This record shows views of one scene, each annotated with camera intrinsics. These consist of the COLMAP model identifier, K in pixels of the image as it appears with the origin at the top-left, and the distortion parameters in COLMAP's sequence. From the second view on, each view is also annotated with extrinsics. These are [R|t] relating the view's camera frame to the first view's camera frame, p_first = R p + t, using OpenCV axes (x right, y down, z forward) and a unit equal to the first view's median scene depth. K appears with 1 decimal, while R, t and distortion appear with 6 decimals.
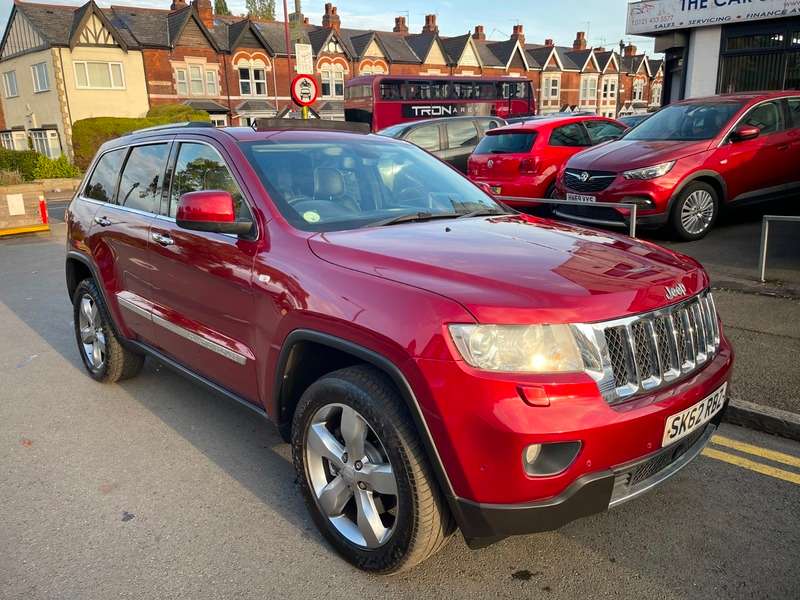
lens RADIAL K [[602.3, 0, 396.0], [0, 602.3, 302.3], [0, 0, 1]] dist [0.077512, -0.102542]
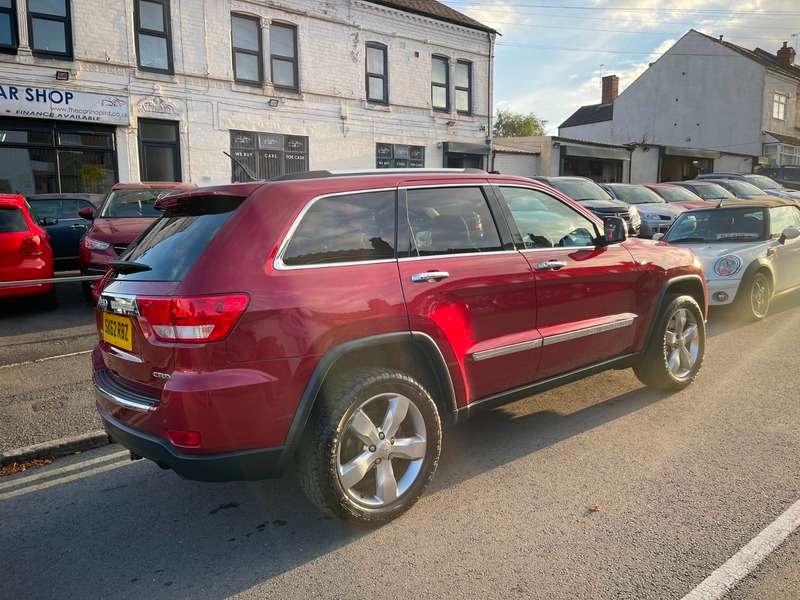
lens RADIAL K [[602.3, 0, 403.9], [0, 602.3, 293.4], [0, 0, 1]] dist [0.077512, -0.102542]
pose [[0.071923, -0.107622, 0.991587, -0.426230], [0.285175, 0.954879, 0.082953, -0.062664], [-0.955773, 0.276809, 0.099368, 0.319307]]
